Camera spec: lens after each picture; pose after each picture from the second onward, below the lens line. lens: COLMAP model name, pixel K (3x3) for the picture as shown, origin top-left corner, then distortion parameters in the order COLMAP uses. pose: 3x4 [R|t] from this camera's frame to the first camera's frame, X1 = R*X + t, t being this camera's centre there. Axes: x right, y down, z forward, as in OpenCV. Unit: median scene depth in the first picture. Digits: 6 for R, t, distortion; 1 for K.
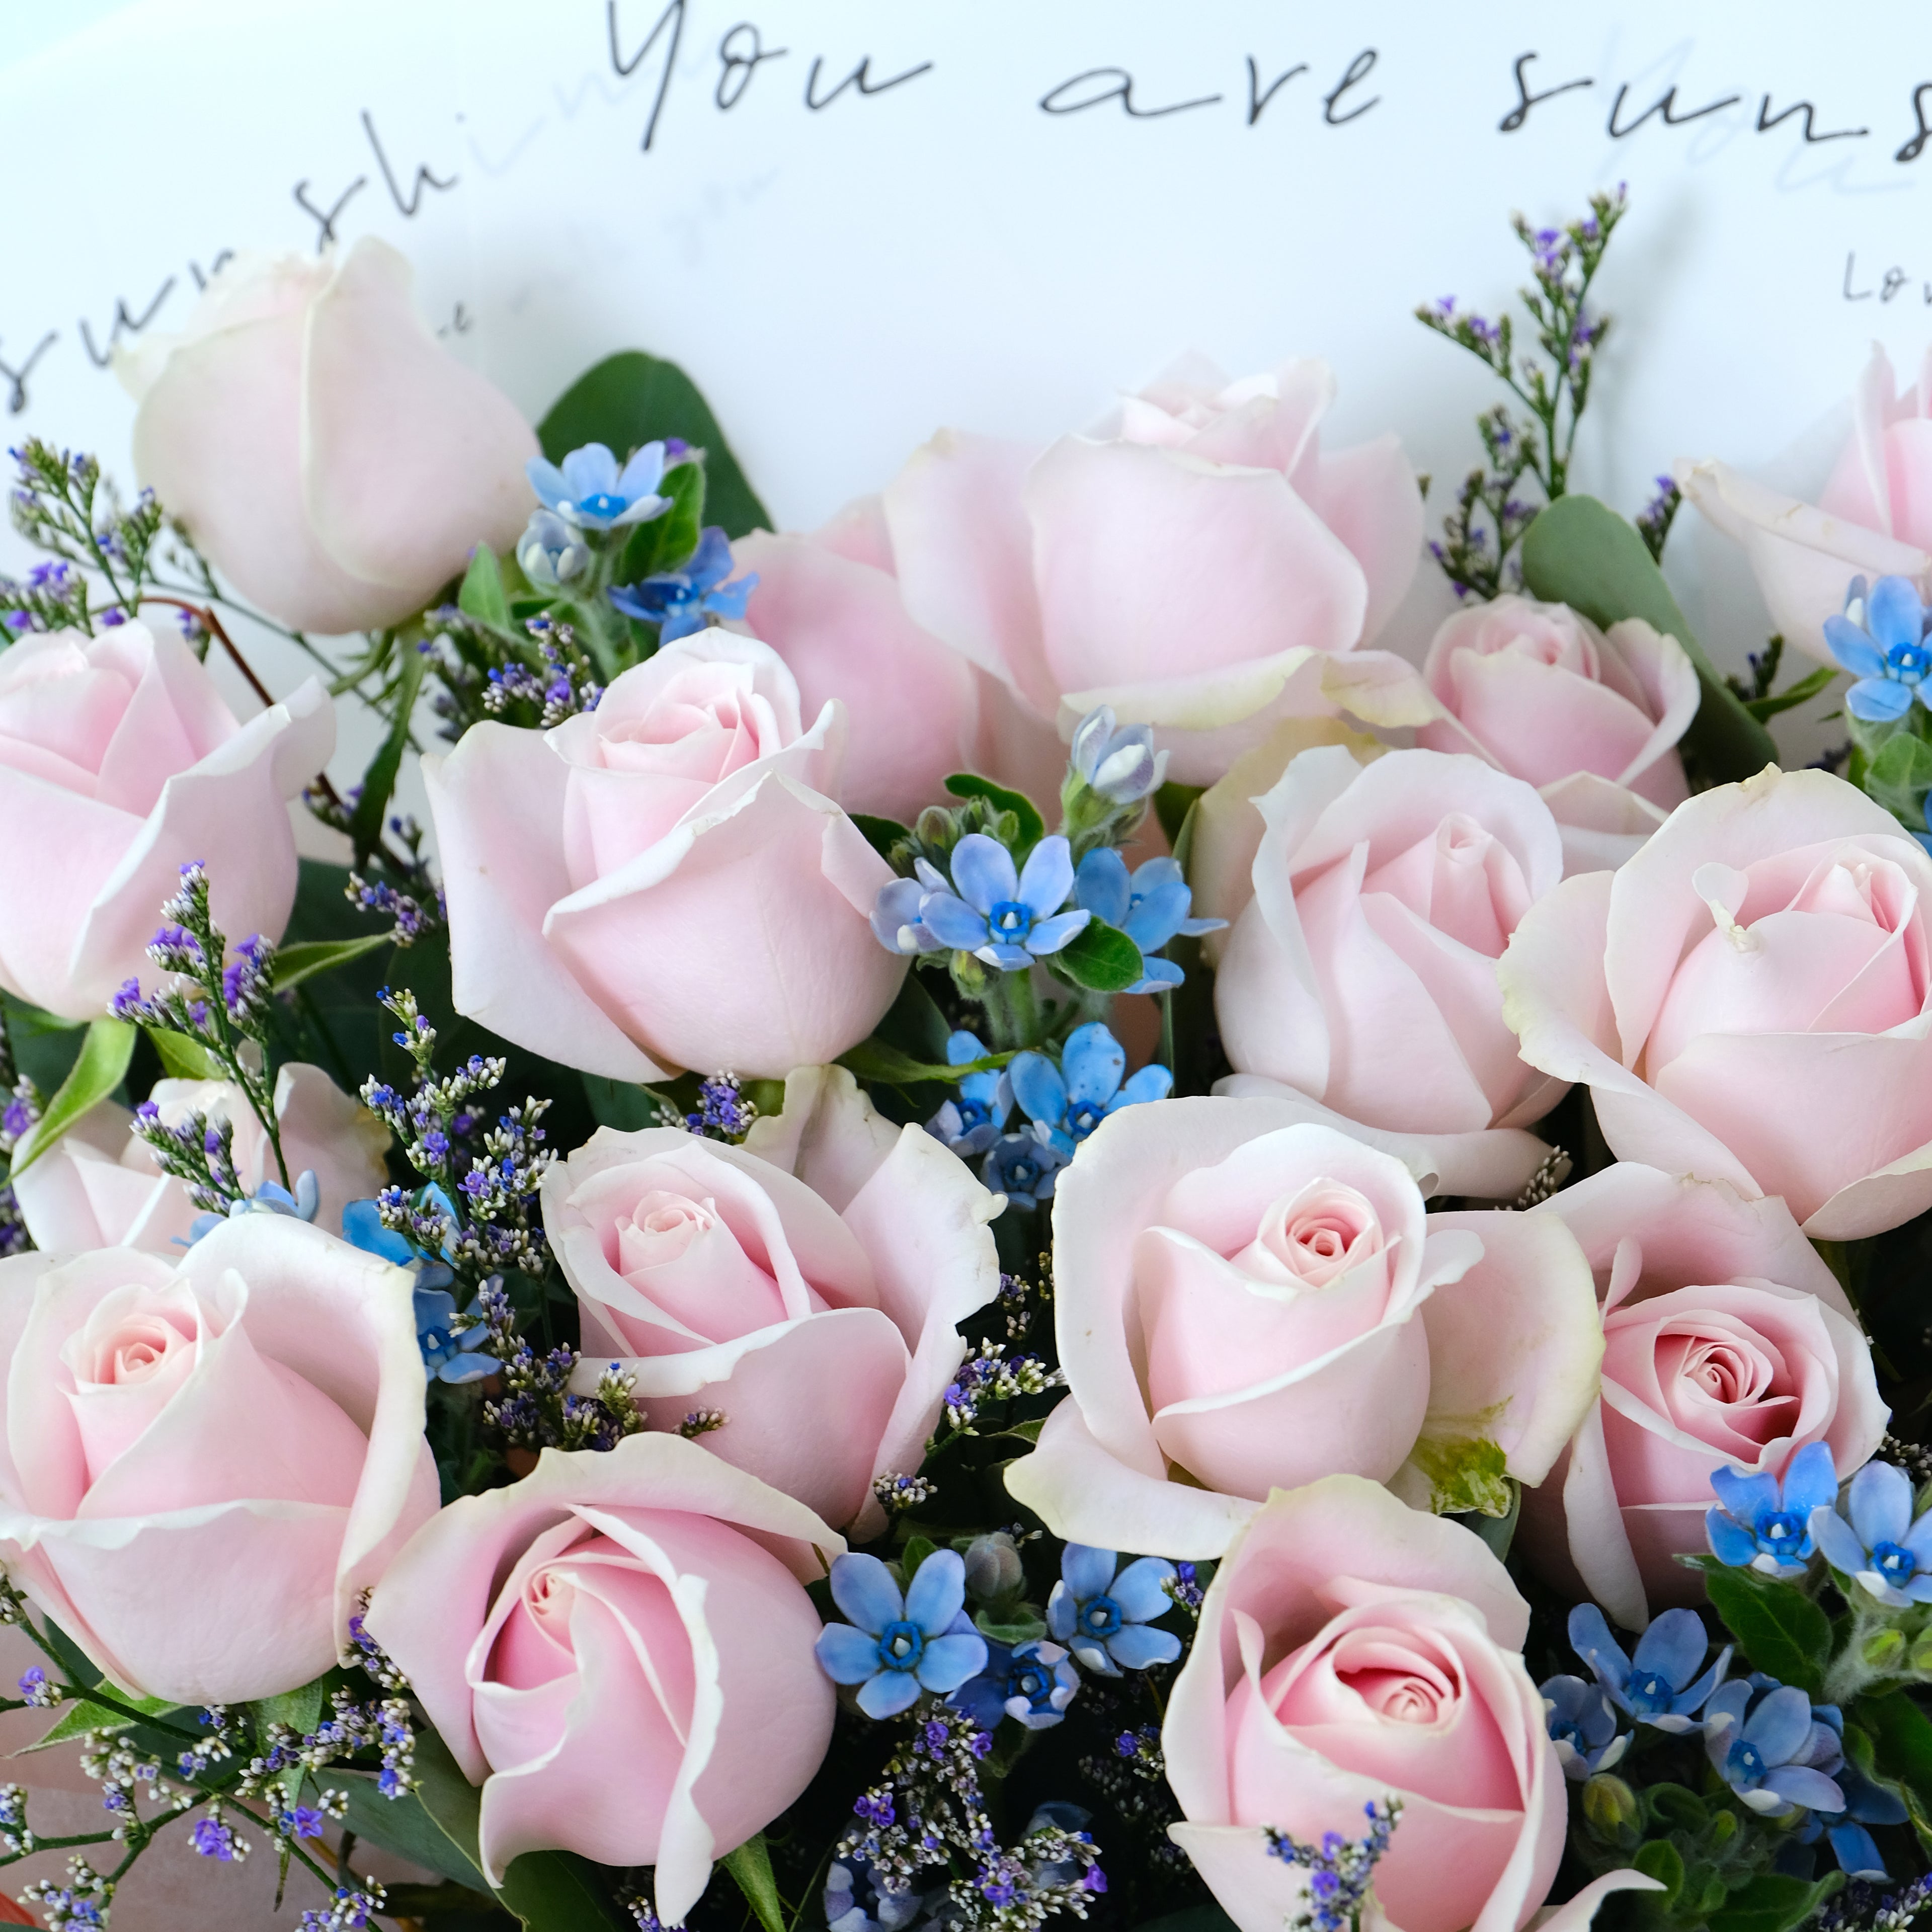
lens RADIAL K [[4831.1, 0, 966.0], [0, 4831.1, 966.0], [0, 0, 1]] dist [-0.005029, 0.247361]
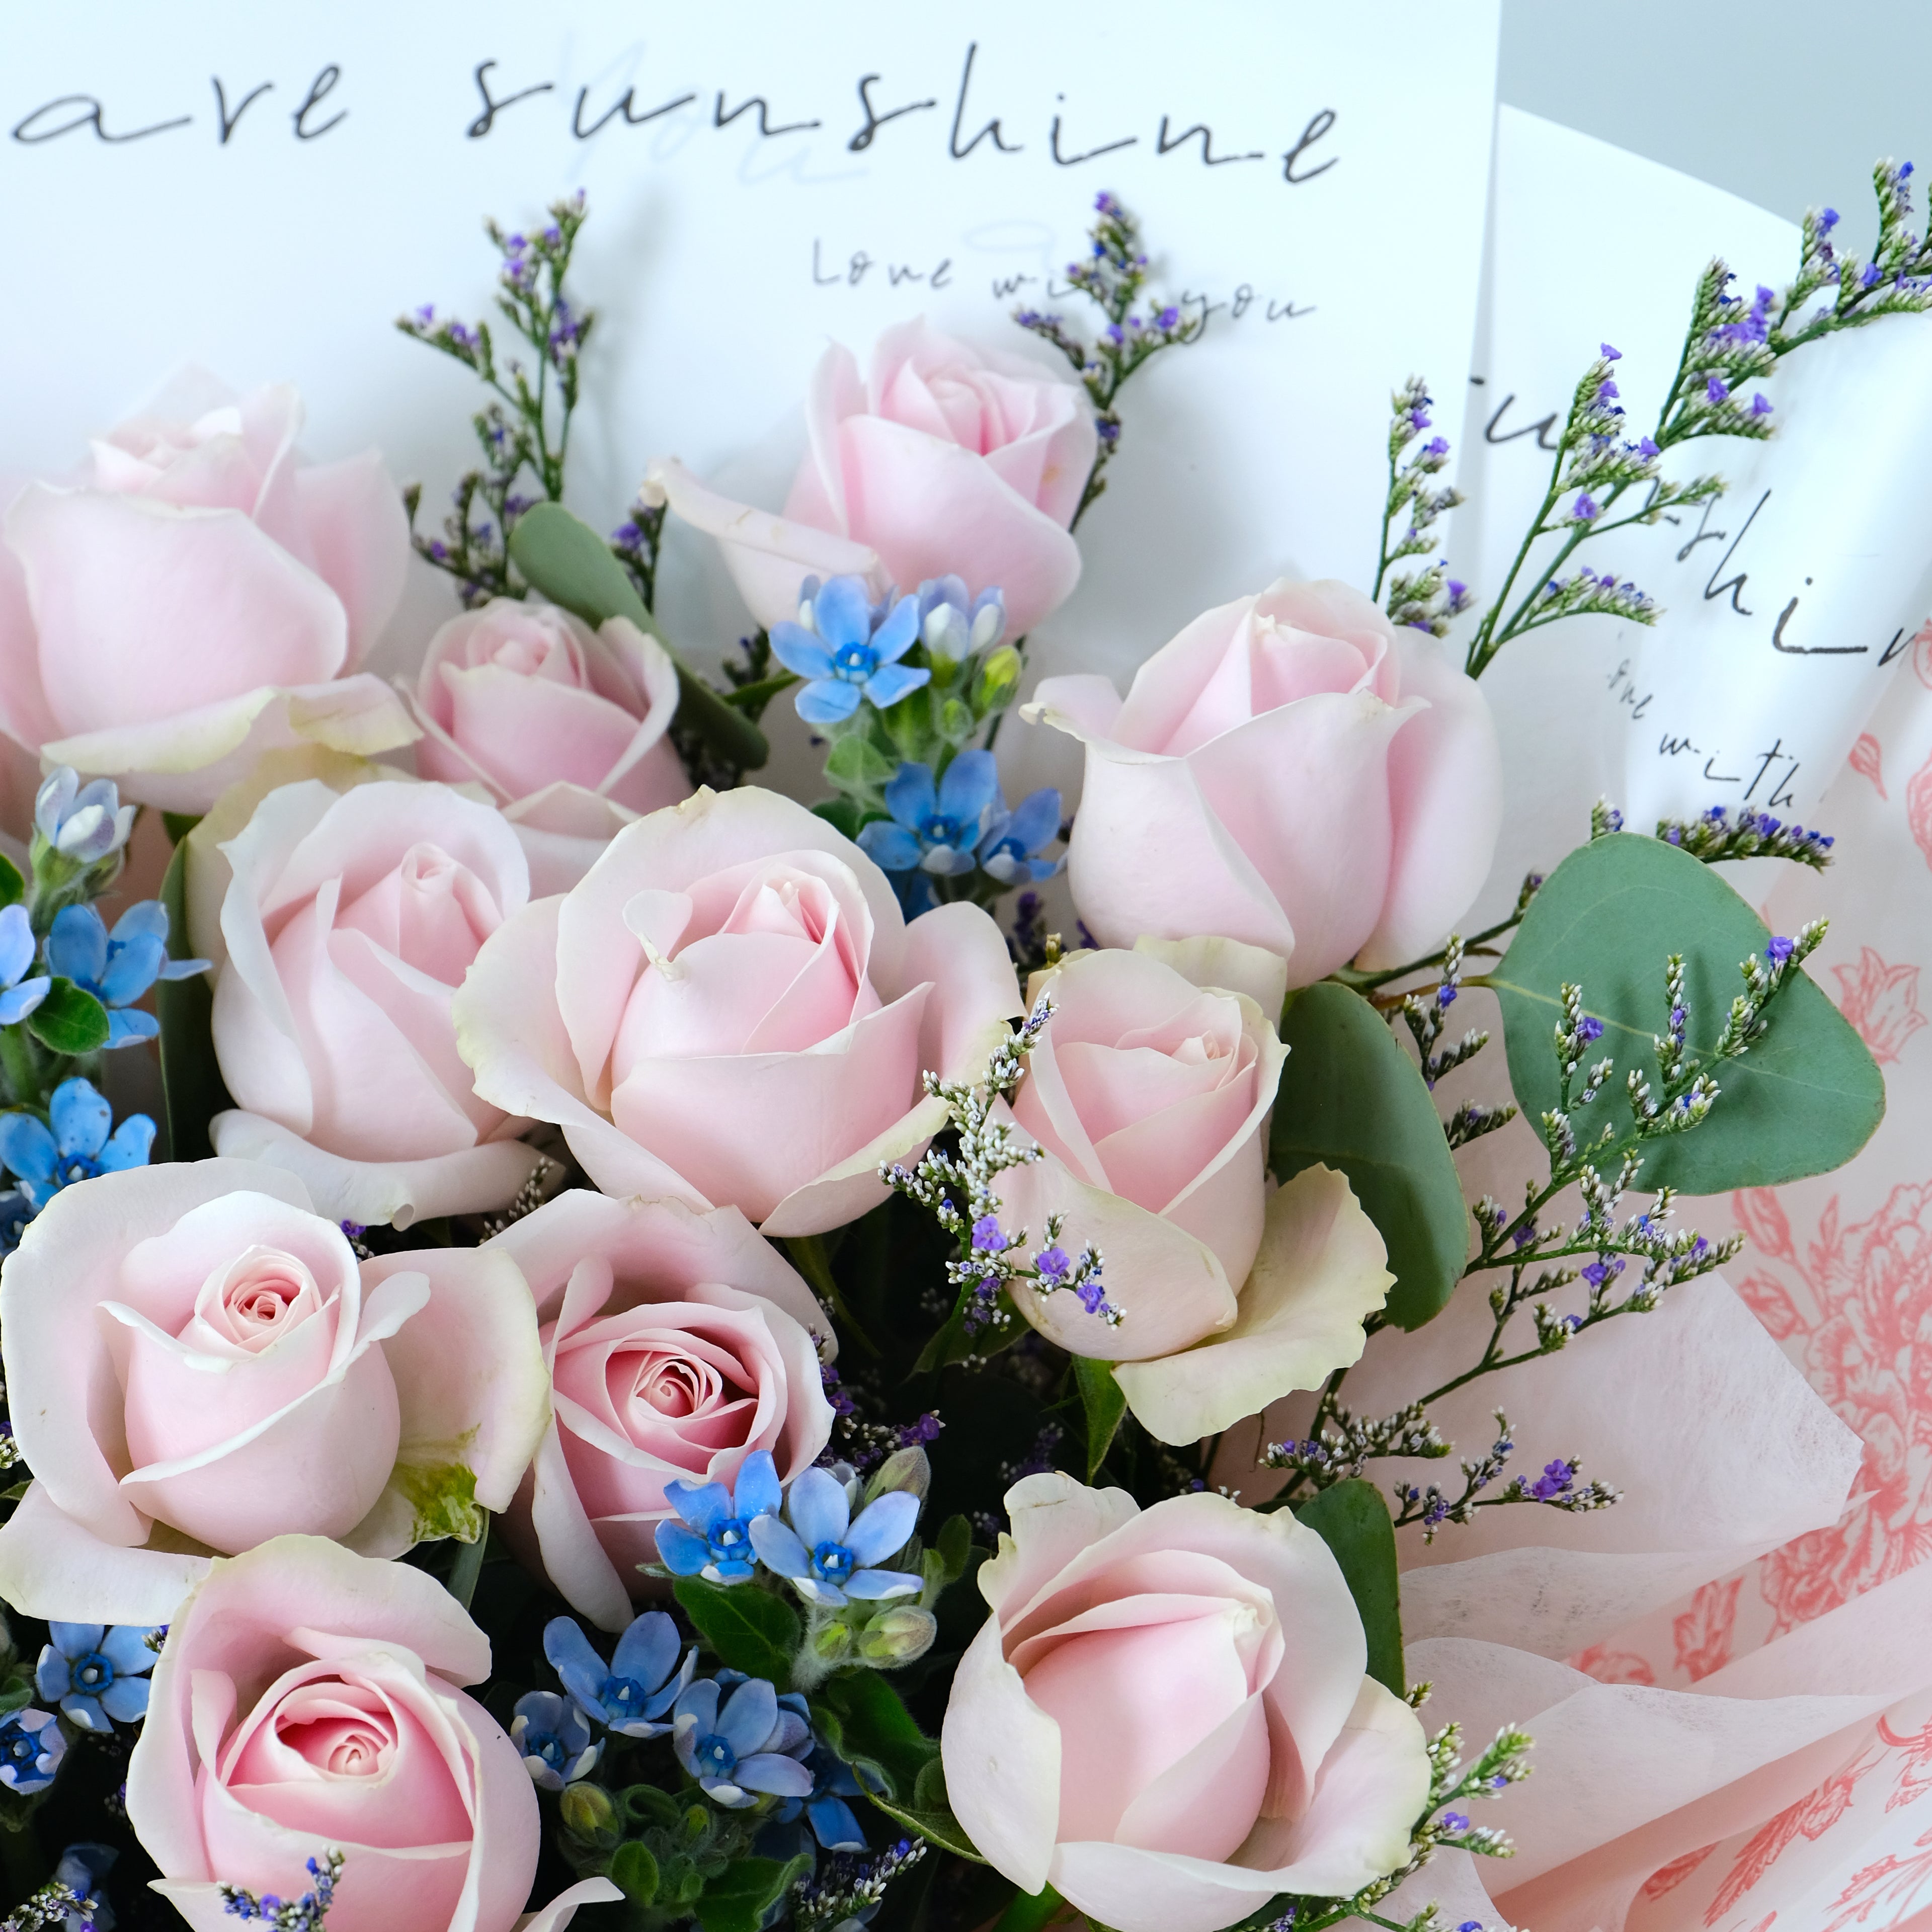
lens RADIAL K [[4831.1, 0, 966.0], [0, 4831.1, 966.0], [0, 0, 1]] dist [-0.005029, 0.247361]
pose [[0.991032, -0.075701, 0.110116, 0.110651], [0.069512, 0.995835, 0.059002, -0.064042], [-0.114123, -0.050819, 0.992166, -0.040979]]
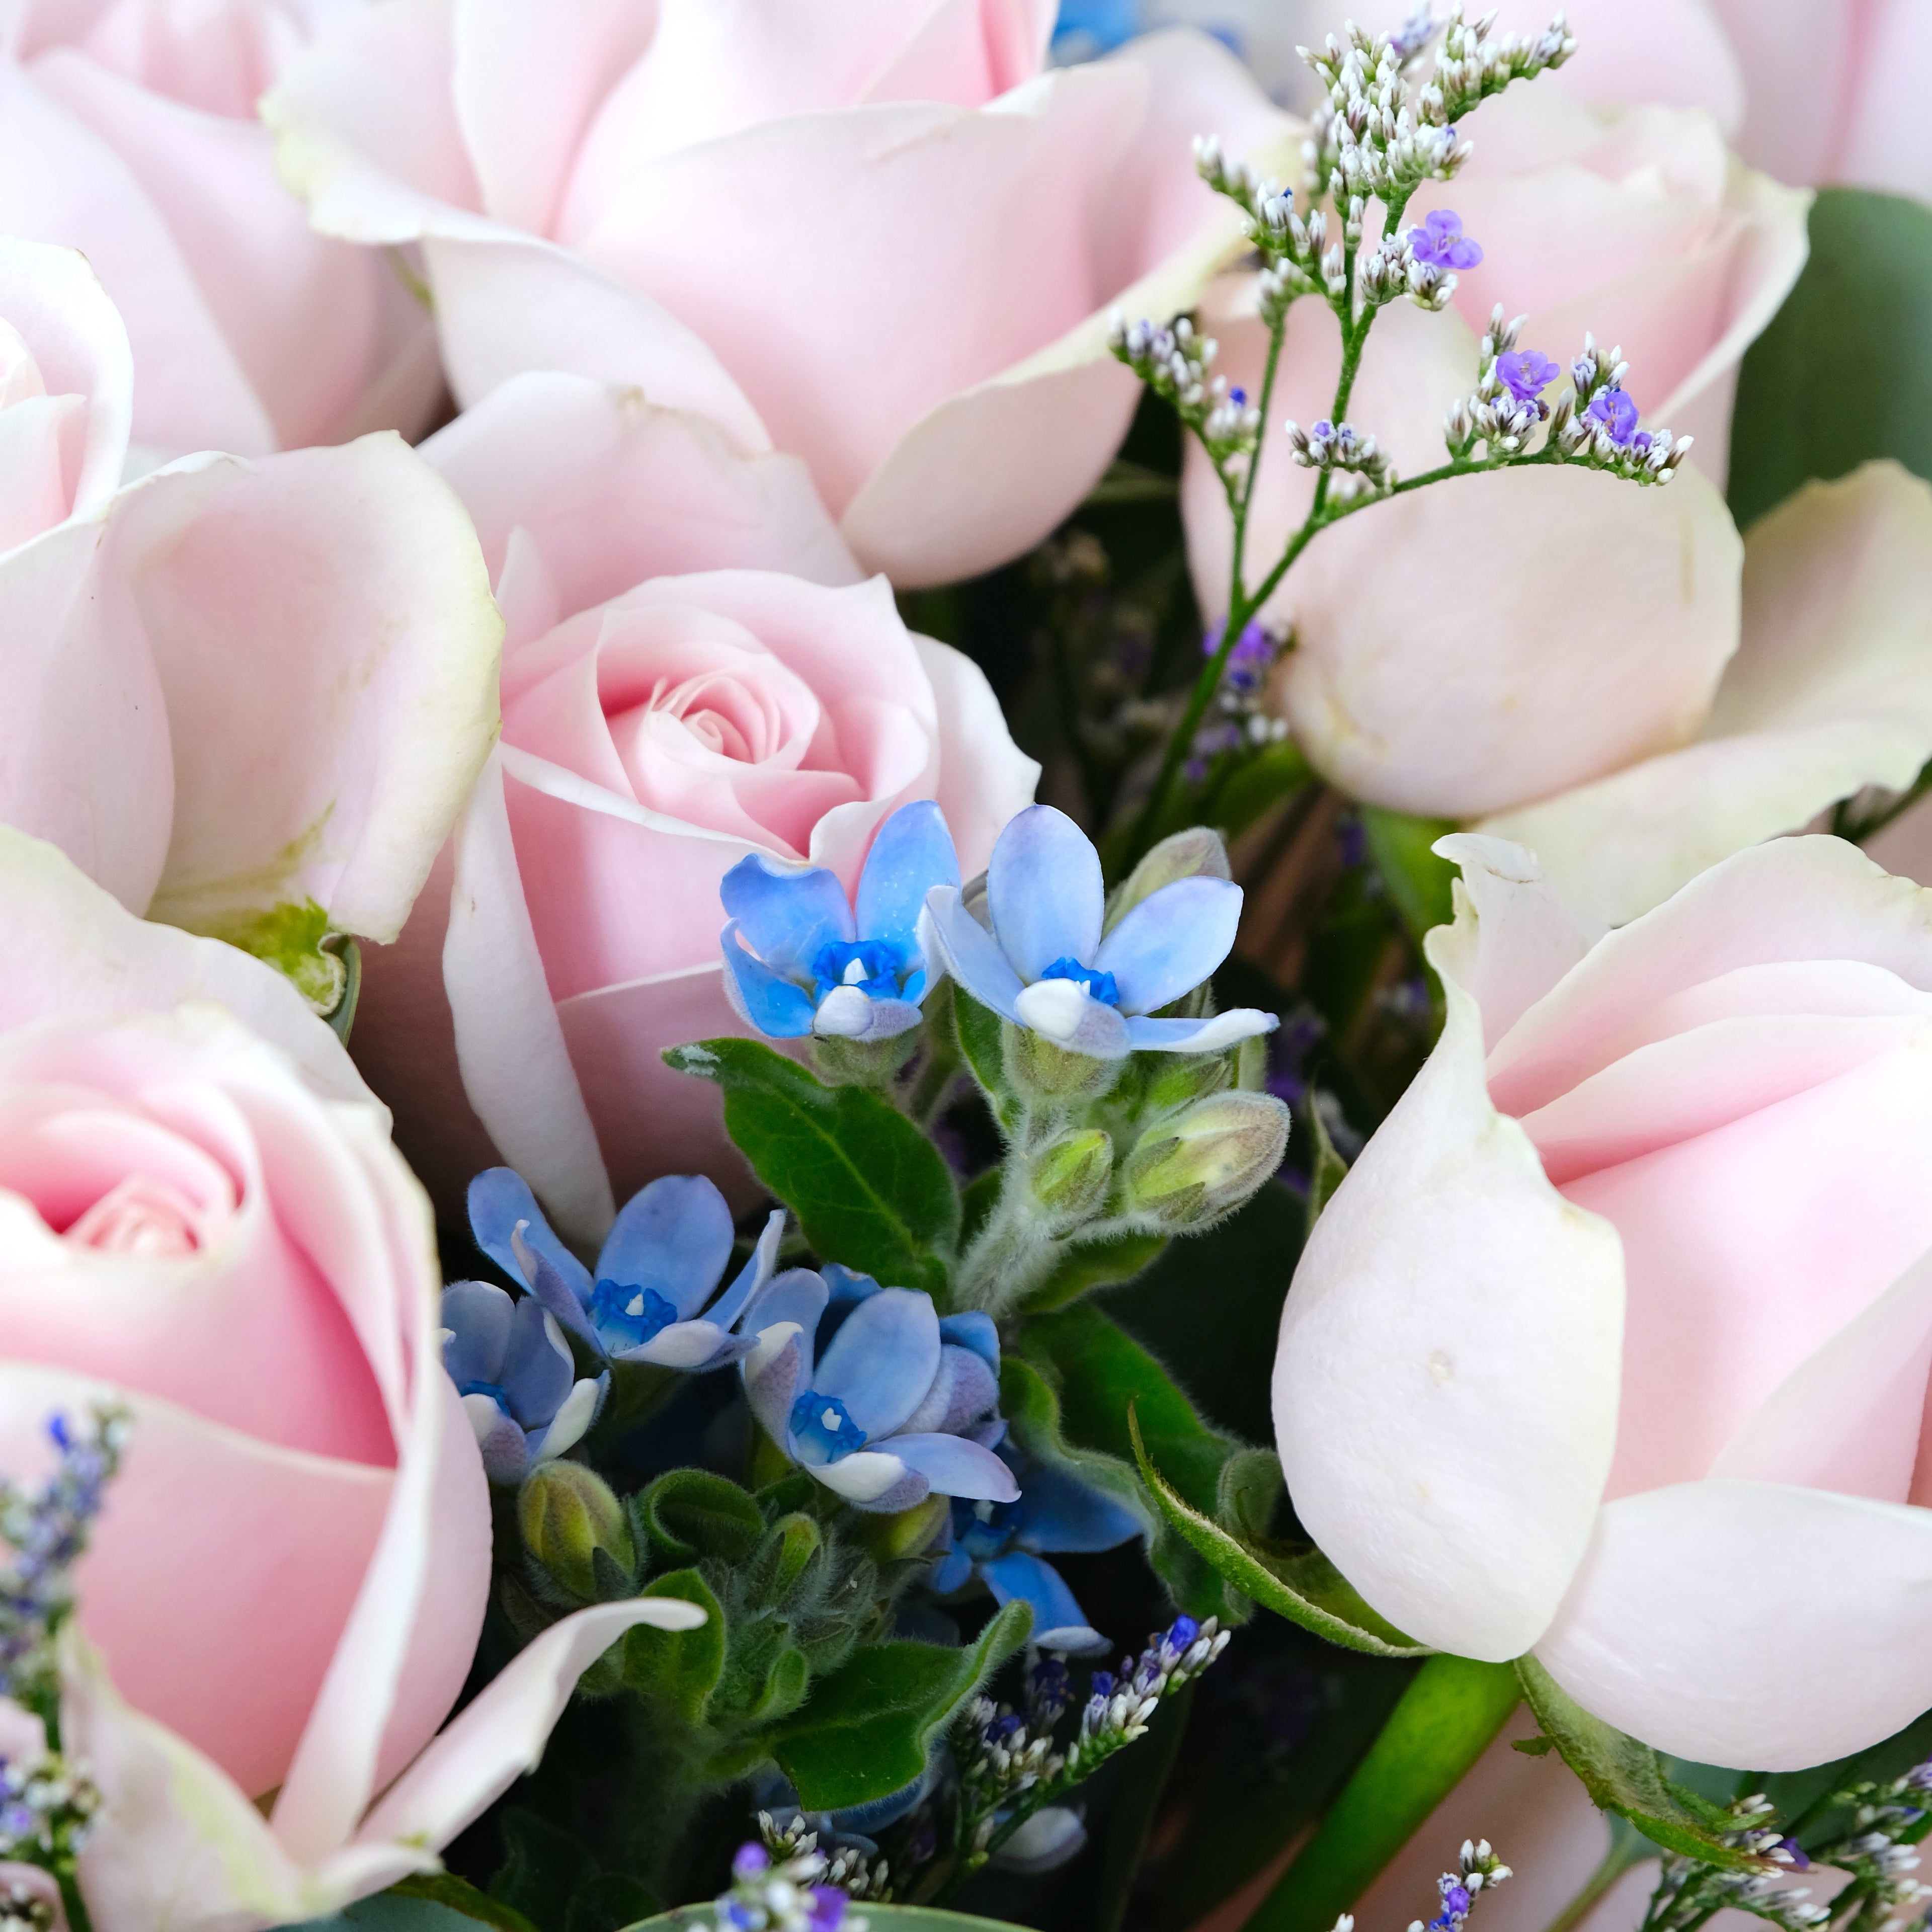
lens RADIAL K [[4831.1, 0, 966.0], [0, 4831.1, 966.0], [0, 0, 1]] dist [-0.005029, 0.247361]
pose [[0.969927, -0.054629, 0.237185, 0.054854], [0.075474, 0.993957, -0.079709, 0.155697], [-0.231397, 0.095213, 0.968189, 0.482859]]
